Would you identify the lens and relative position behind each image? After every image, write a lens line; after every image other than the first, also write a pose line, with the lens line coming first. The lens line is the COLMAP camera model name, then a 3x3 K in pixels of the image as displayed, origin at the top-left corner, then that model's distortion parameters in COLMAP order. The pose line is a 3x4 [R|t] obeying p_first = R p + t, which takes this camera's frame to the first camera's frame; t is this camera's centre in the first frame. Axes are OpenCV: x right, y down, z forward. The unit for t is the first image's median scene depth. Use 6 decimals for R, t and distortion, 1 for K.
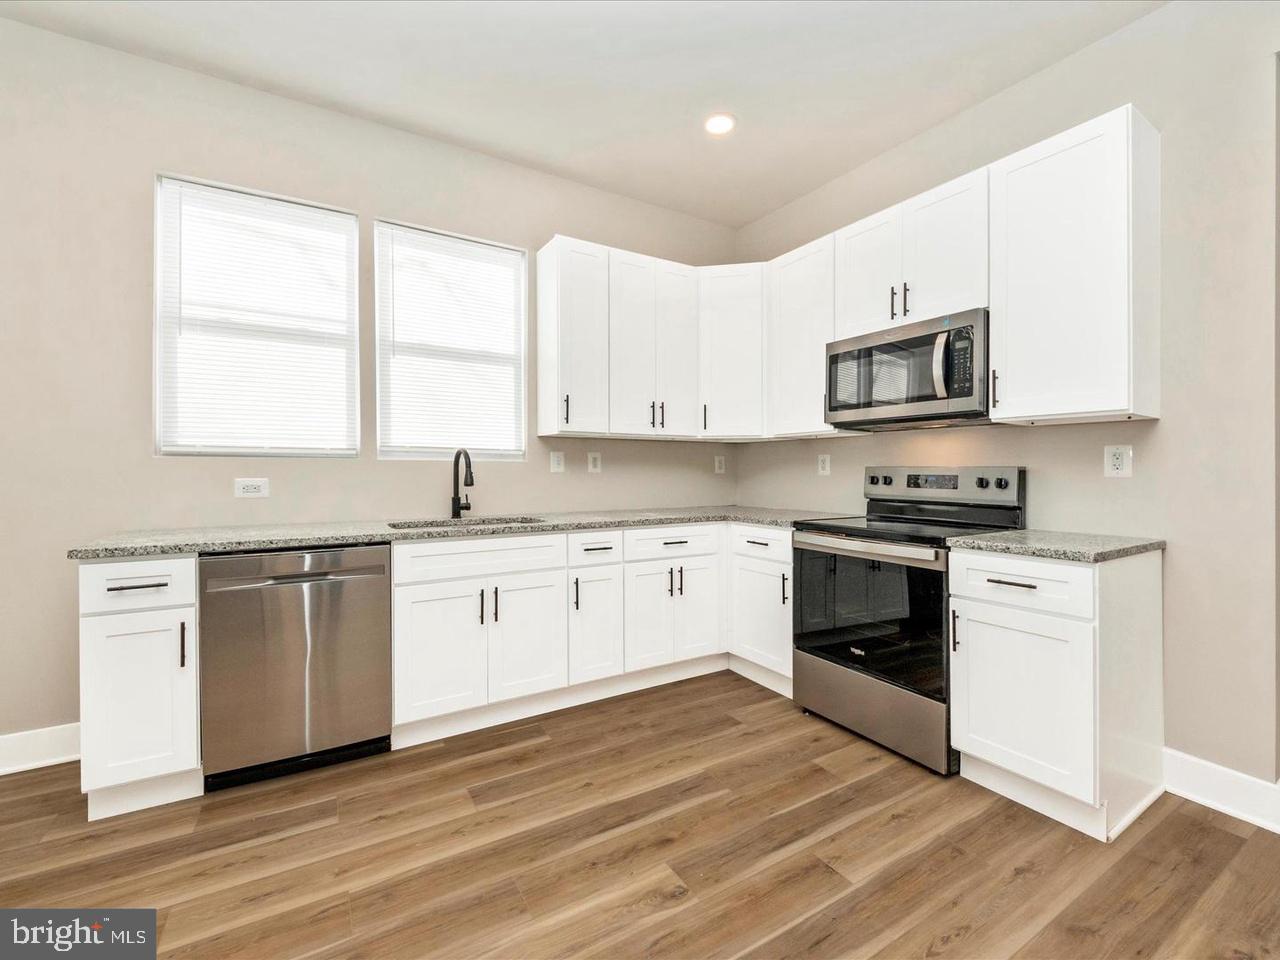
lens RADIAL K [[558.0, 0, 648.8], [0, 558.0, 463.4], [0, 0, 1]] dist [0.008963, -0.006555]
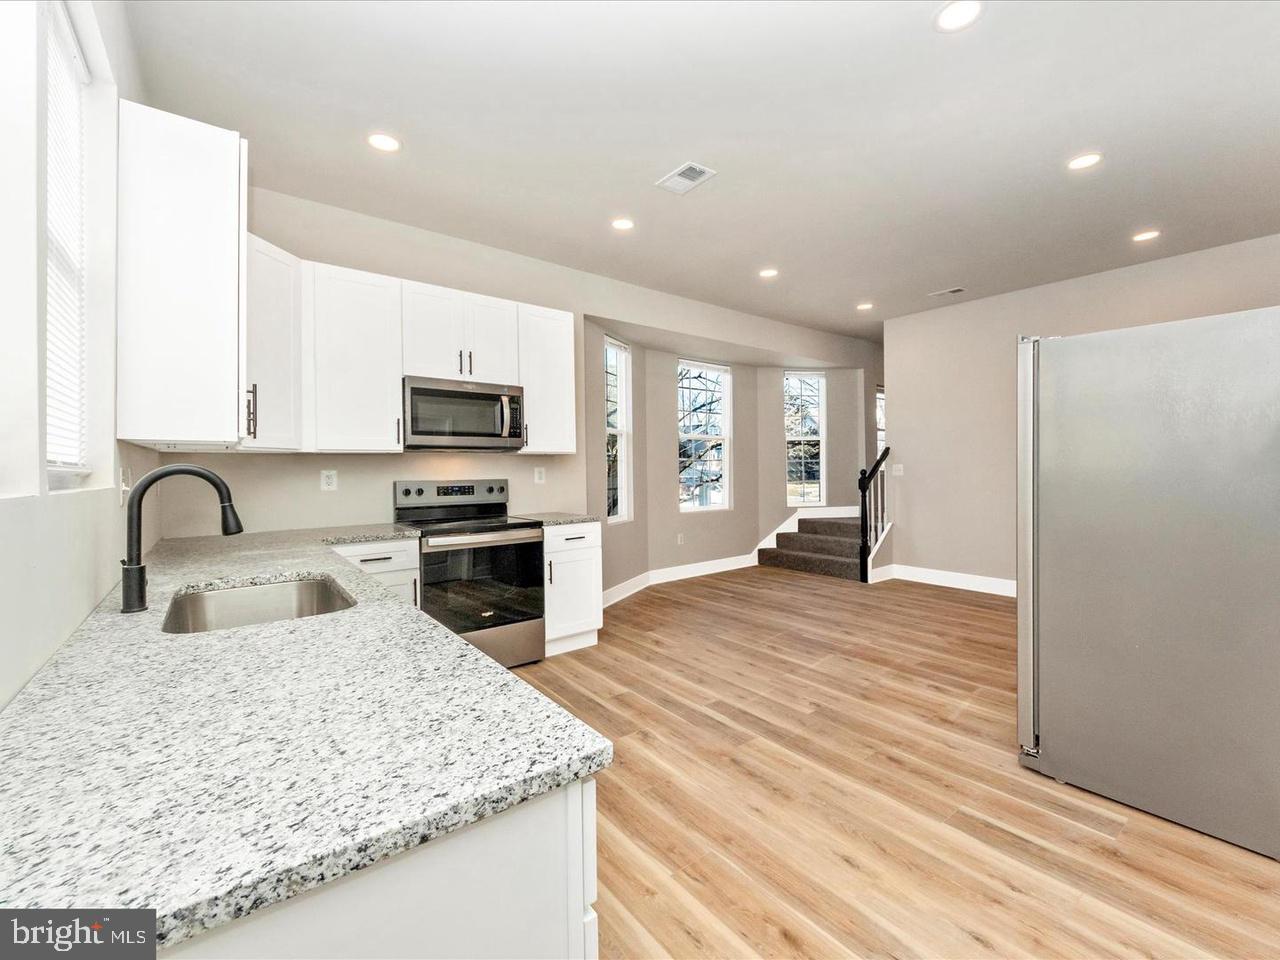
lens RADIAL K [[558.0, 0, 648.8], [0, 558.0, 463.4], [0, 0, 1]] dist [0.008963, -0.006555]
pose [[-0.115706, 0.012768, 0.993201, -1.130544], [0.003873, 0.999916, -0.012403, -0.020585], [-0.993276, 0.002412, -0.115746, 0.809035]]
